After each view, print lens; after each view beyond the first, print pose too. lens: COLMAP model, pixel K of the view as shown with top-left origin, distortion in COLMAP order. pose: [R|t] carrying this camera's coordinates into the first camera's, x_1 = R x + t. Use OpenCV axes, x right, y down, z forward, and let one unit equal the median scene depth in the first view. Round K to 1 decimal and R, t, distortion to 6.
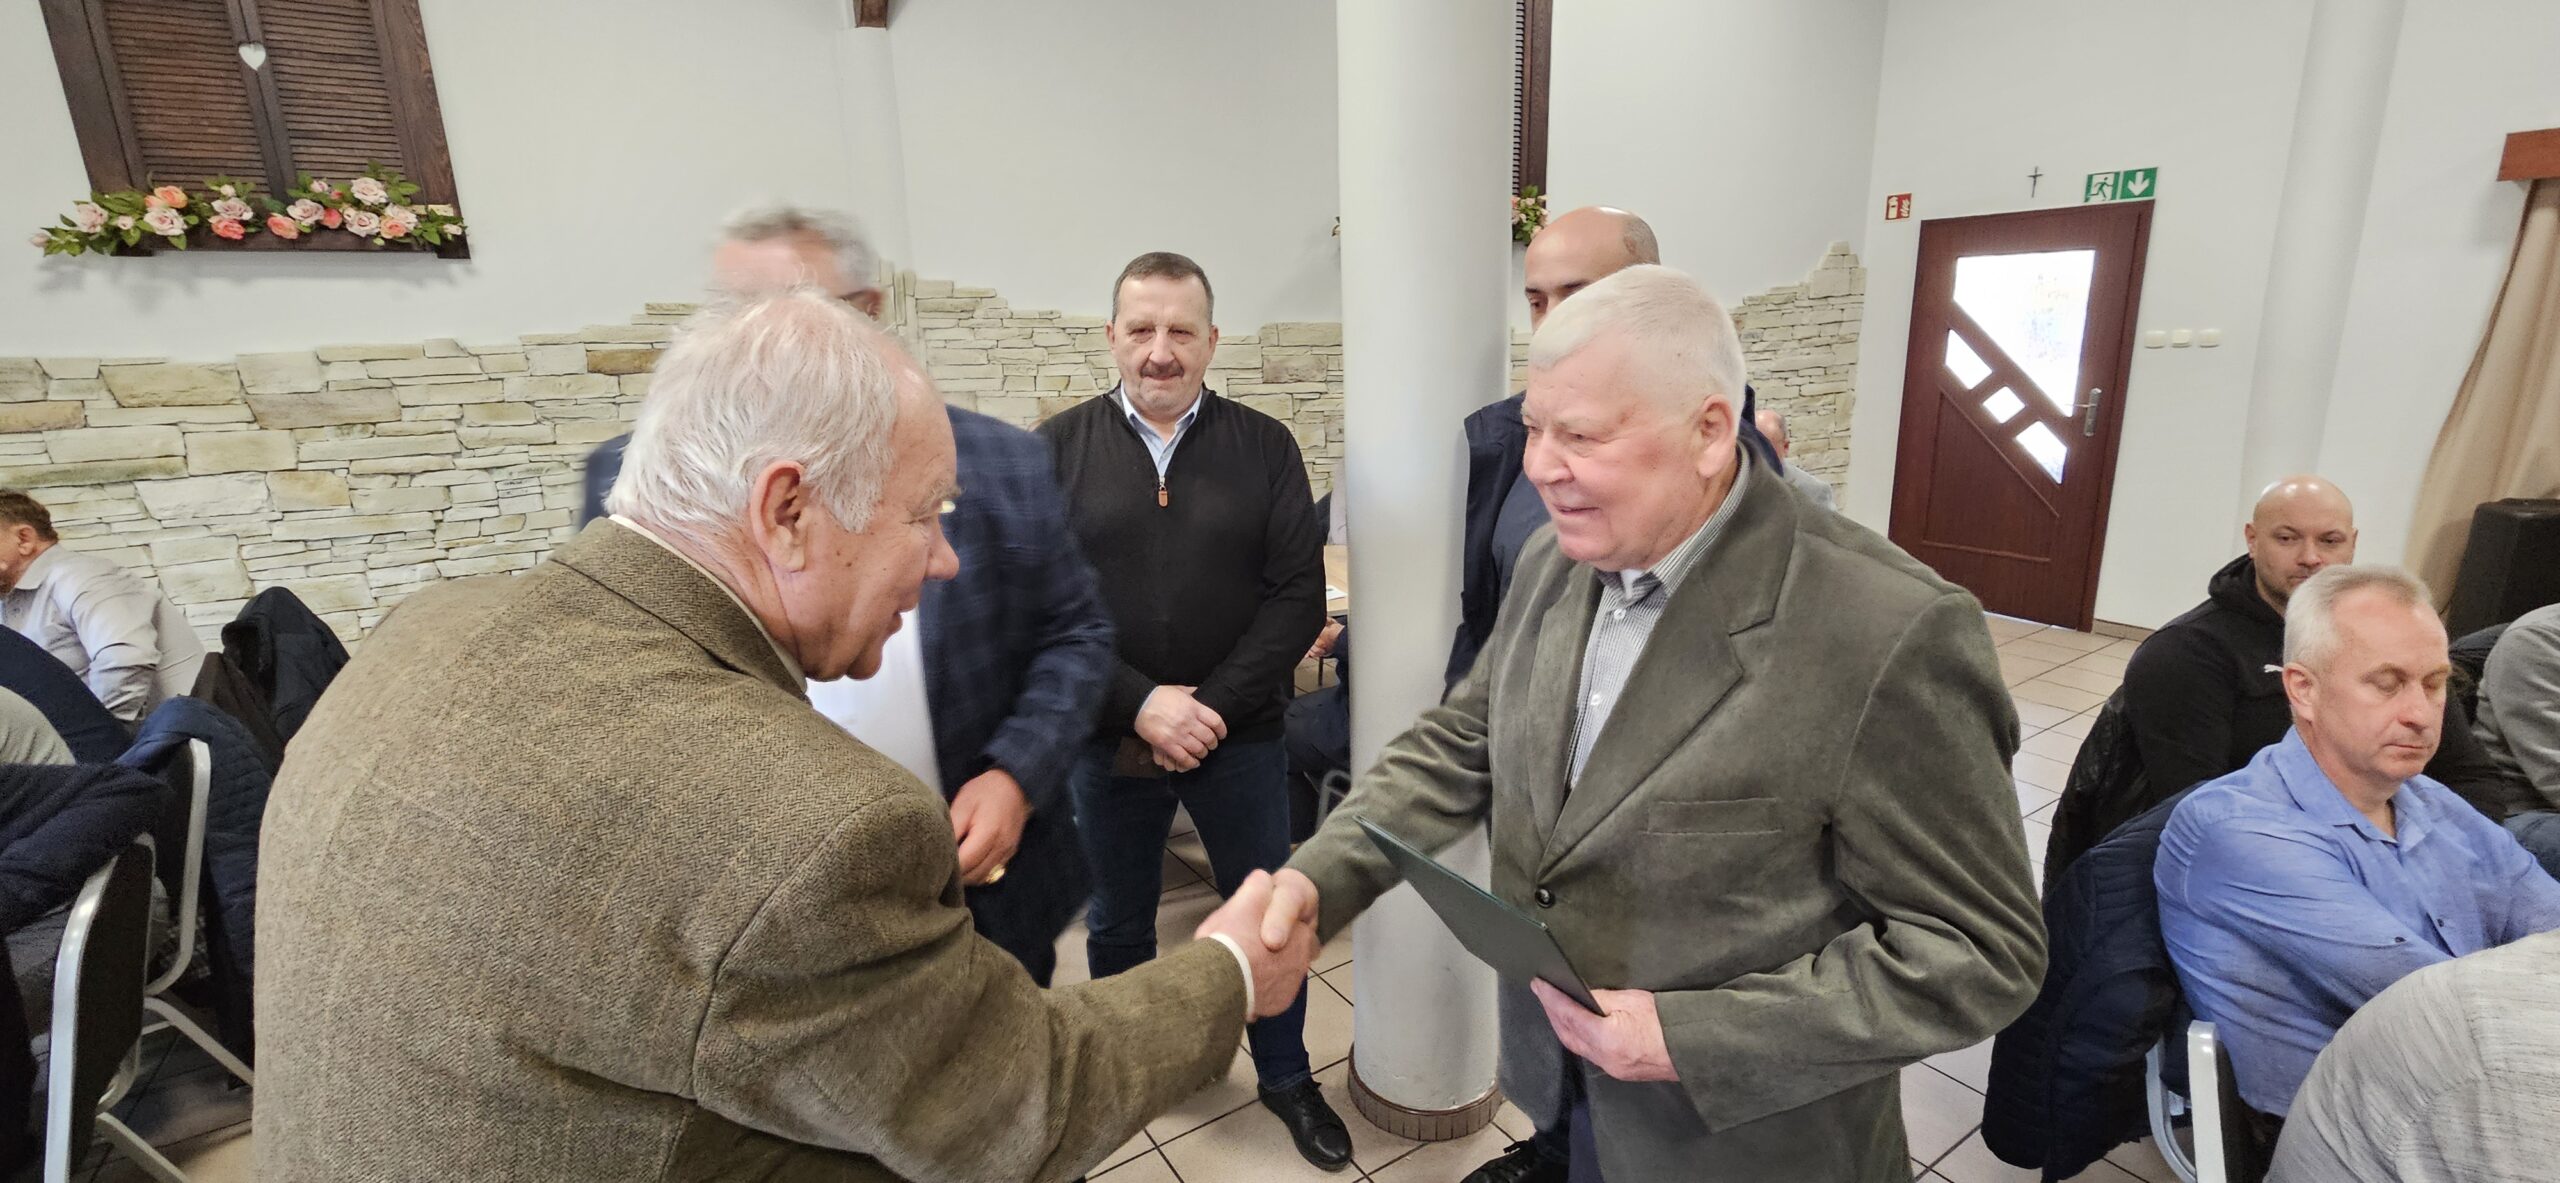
lens RADIAL K [[1046.3, 0, 1288.2], [0, 1046.3, 569.8], [0, 0, 1]] dist [-0.003280, 0.001141]
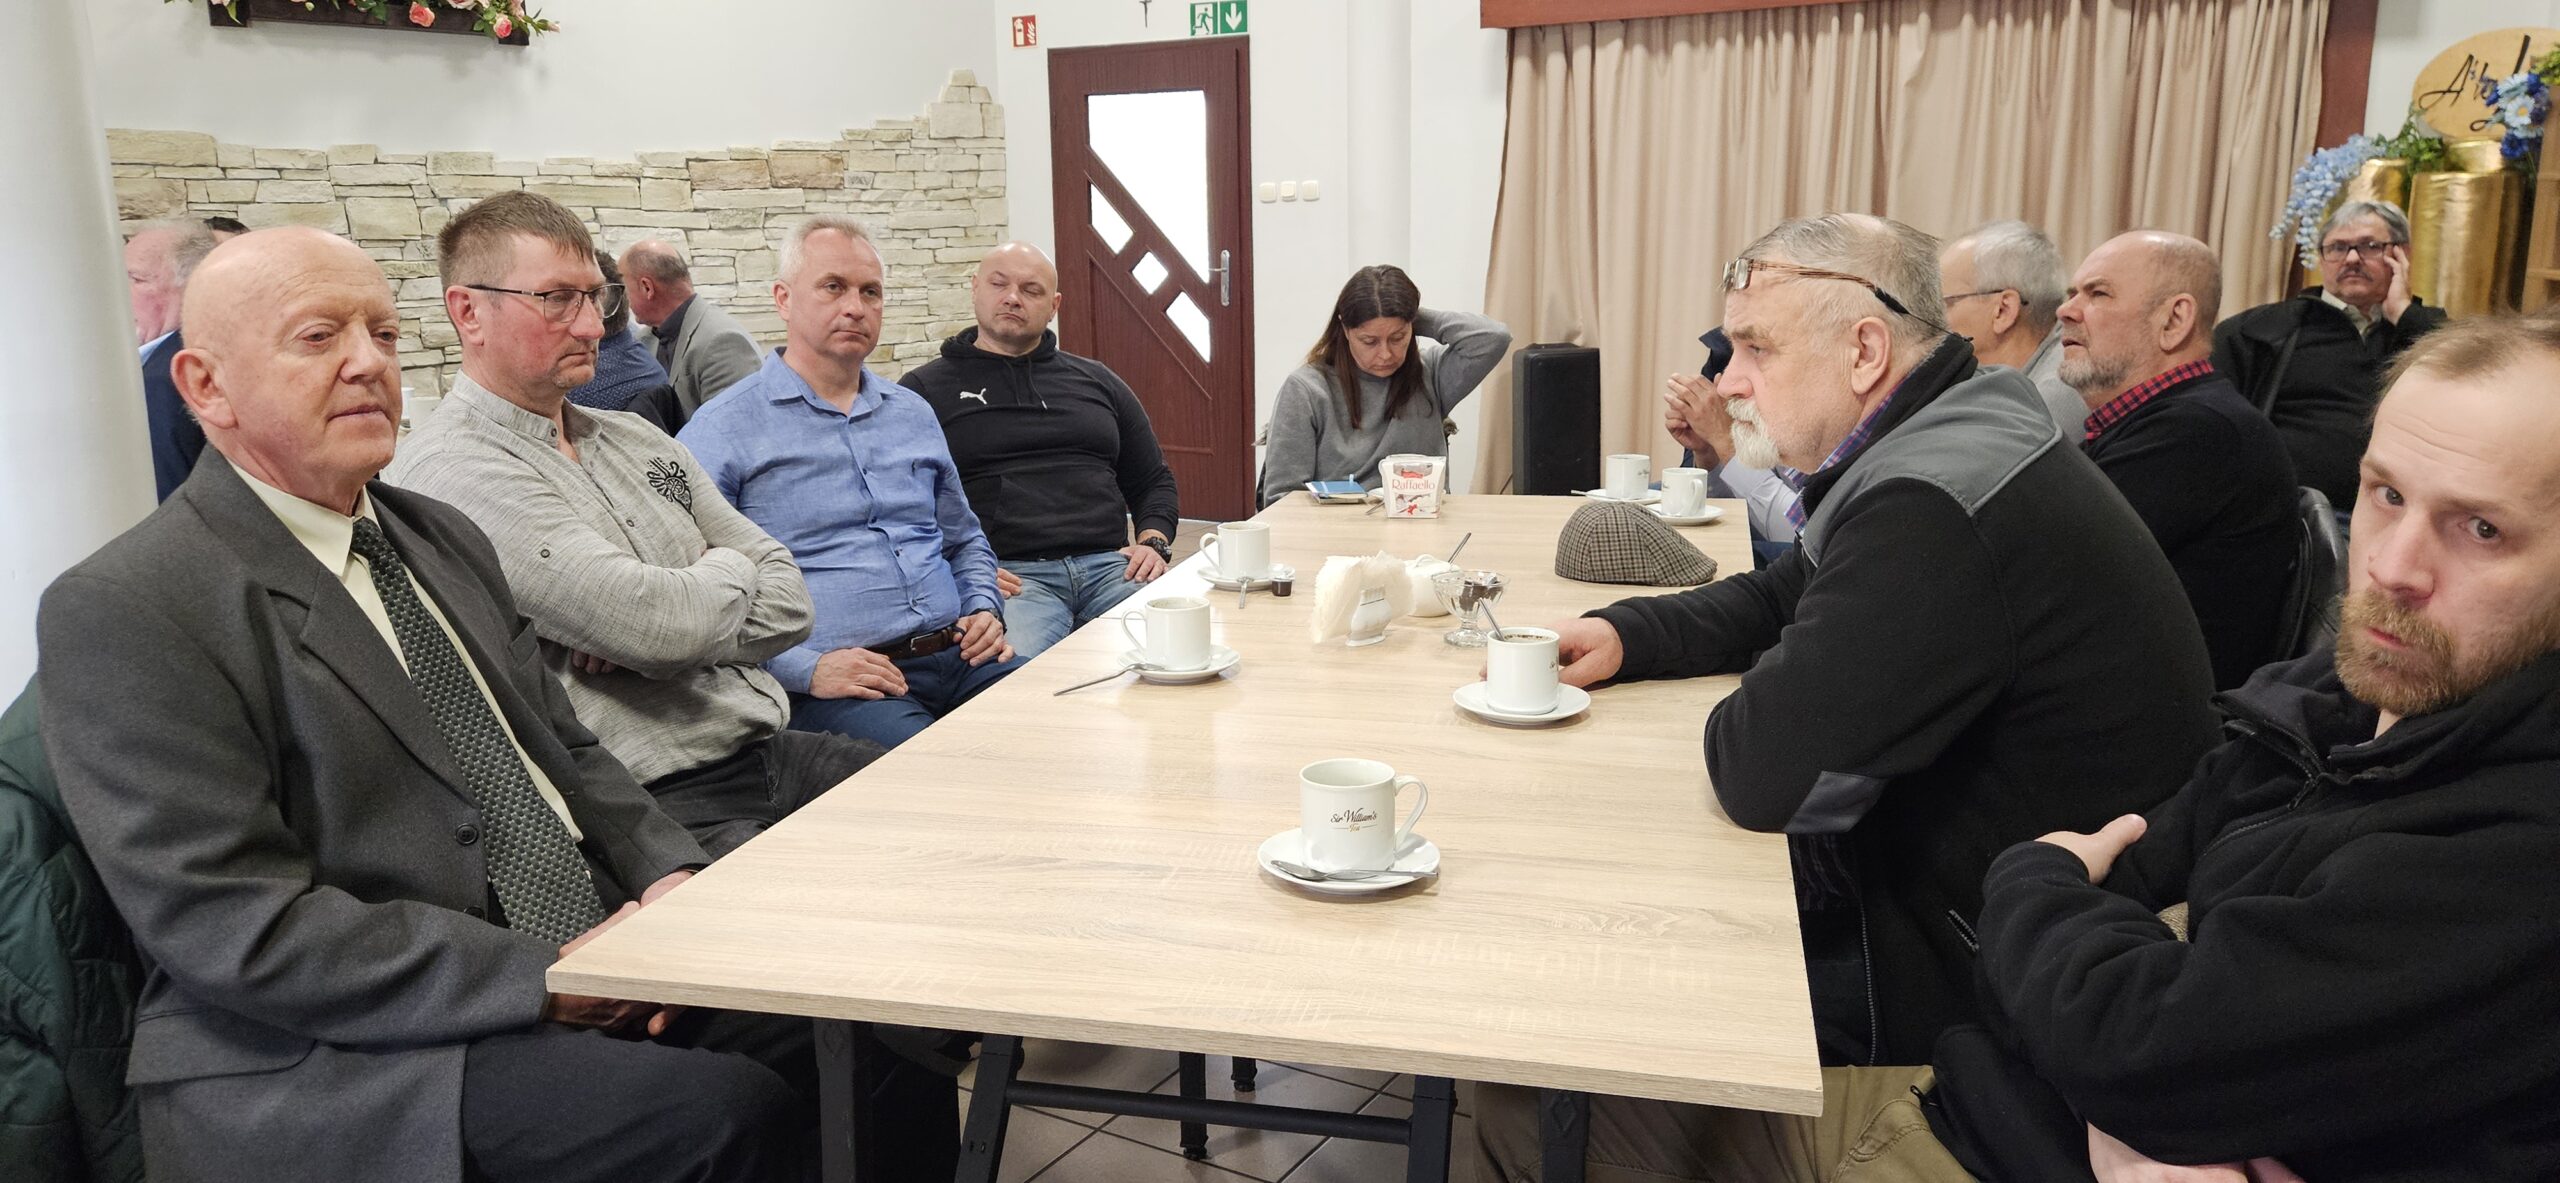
lens RADIAL K [[1692.1, 0, 1290.3], [0, 1692.1, 540.4], [0, 0, 1]] dist [0.081141, -0.074350]
pose [[0.894430, -0.059493, 0.443233, 0.219253], [0.086621, 0.995389, -0.041194, 0.170105], [-0.438738, 0.075239, 0.895460, -0.355189]]
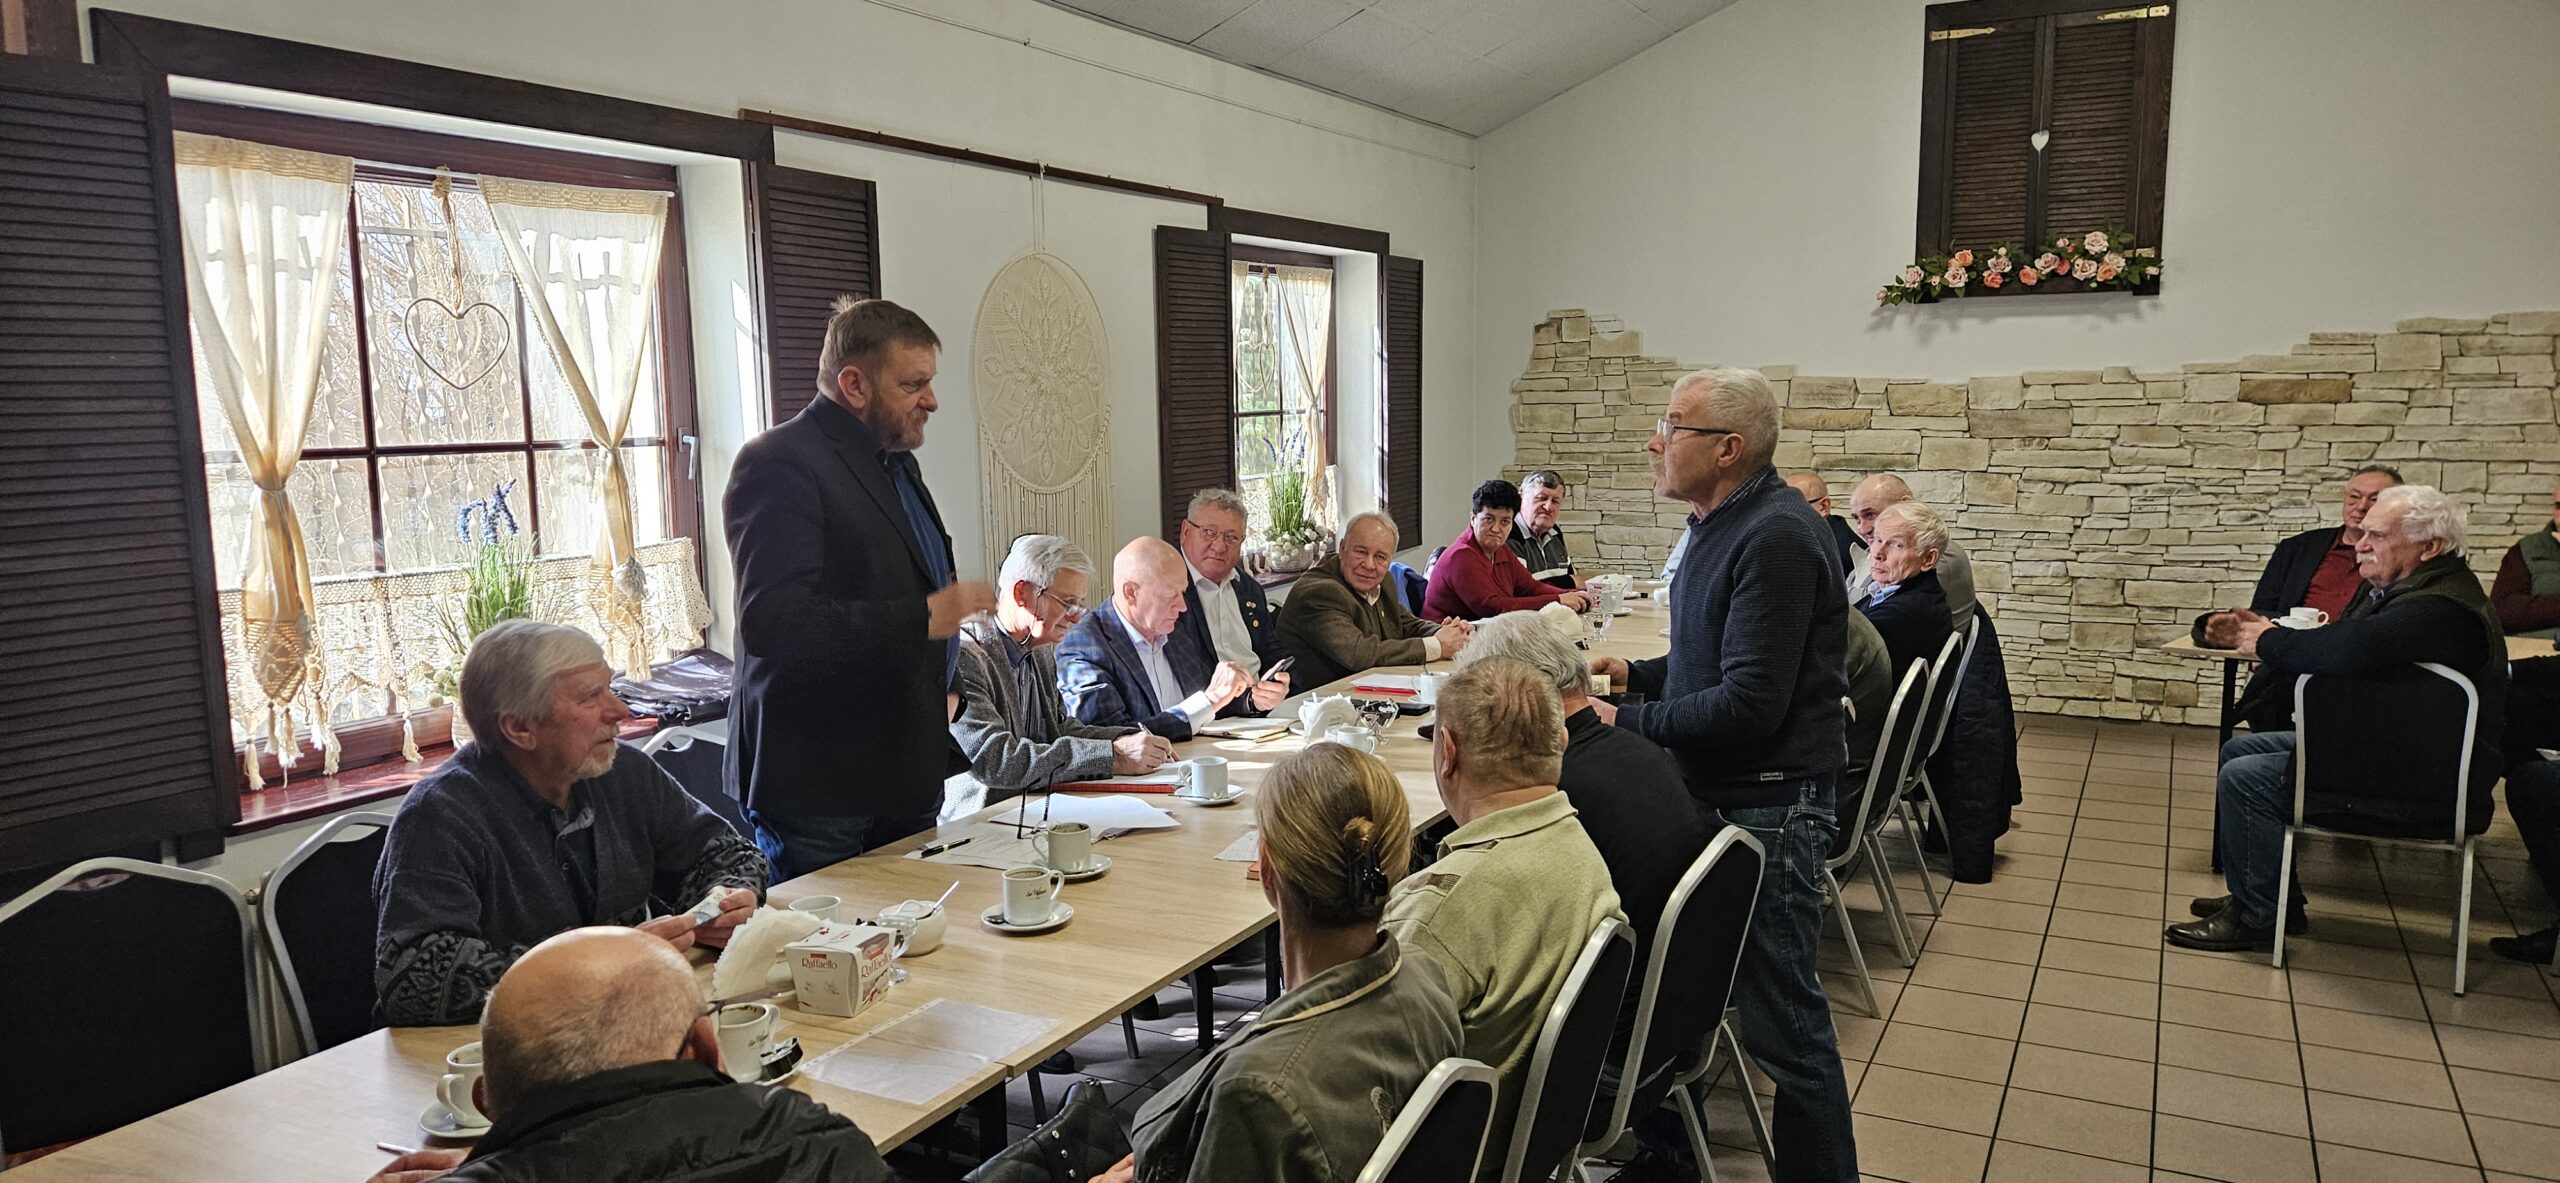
lens RADIAL K [[1692.1, 0, 1283.6], [0, 1692.1, 602.1], [0, 0, 1]] dist [0.081141, -0.074350]
pose [[0.478724, 0.135771, -0.867404, 0.396706], [-0.202992, 0.978317, 0.041099, 0.132940], [0.854176, 0.156401, 0.495905, -0.645641]]
